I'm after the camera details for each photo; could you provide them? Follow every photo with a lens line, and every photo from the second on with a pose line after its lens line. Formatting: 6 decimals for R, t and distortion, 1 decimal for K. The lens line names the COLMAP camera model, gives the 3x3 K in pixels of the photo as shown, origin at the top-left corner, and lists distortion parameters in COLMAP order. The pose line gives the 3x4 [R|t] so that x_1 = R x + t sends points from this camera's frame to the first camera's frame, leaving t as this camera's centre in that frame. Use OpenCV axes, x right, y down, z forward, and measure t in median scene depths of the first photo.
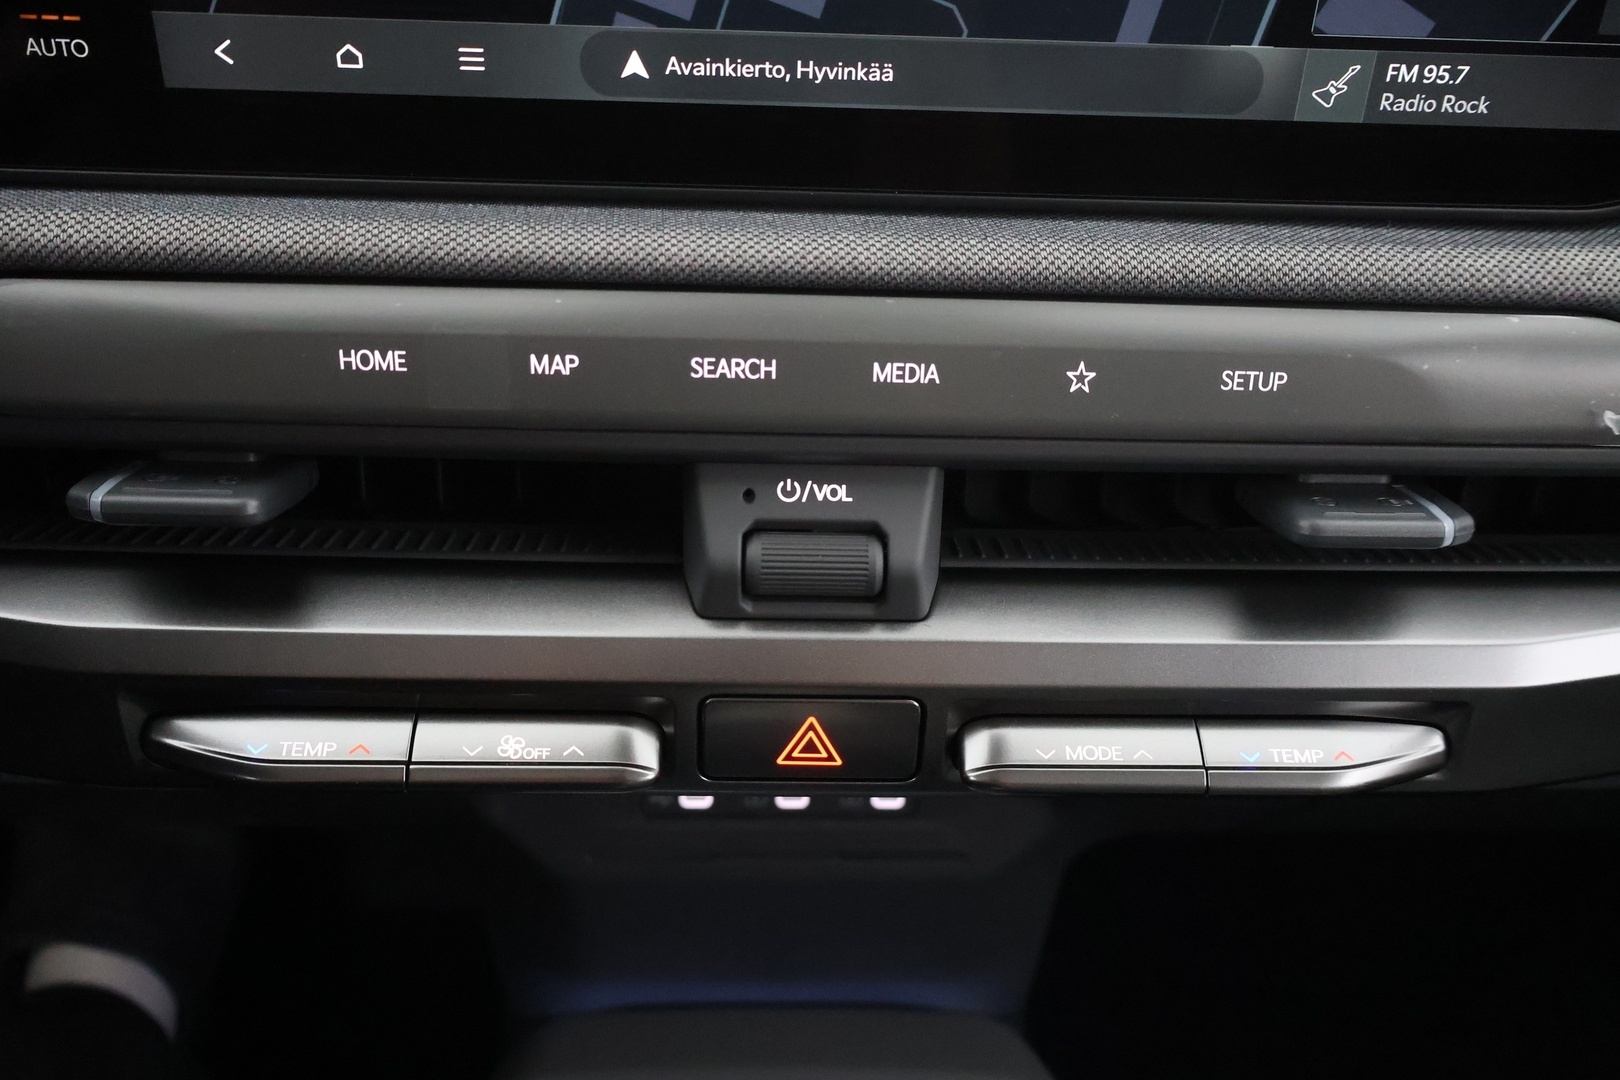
lens RADIAL K [[1377.0, 0, 800.6], [0, 1377.0, 533.1], [0, 0, 1]] dist [0.002982, 0.001632]
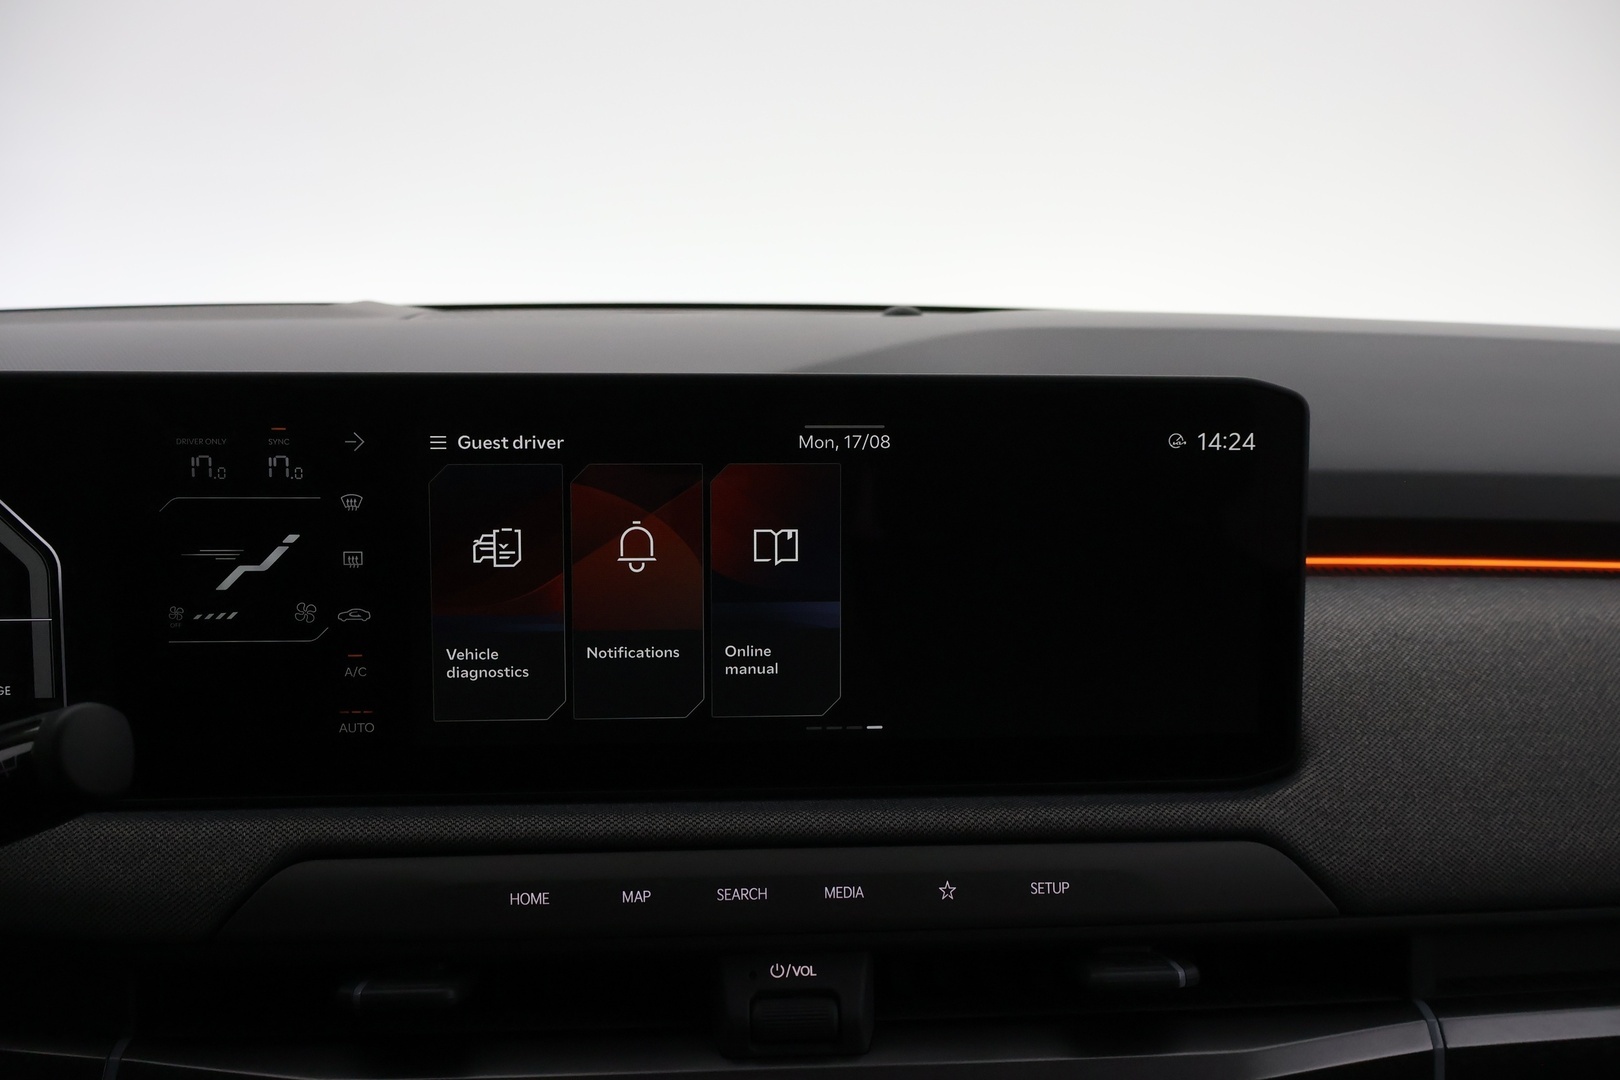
lens RADIAL K [[1377.0, 0, 802.2], [0, 1377.0, 540.5], [0, 0, 1]] dist [0.002982, 0.001632]
pose [[0.998750, -0.038290, 0.032141, -0.012469], [0.047765, 0.920651, -0.387454, 0.137496], [-0.014755, 0.388505, 0.921329, -0.718038]]
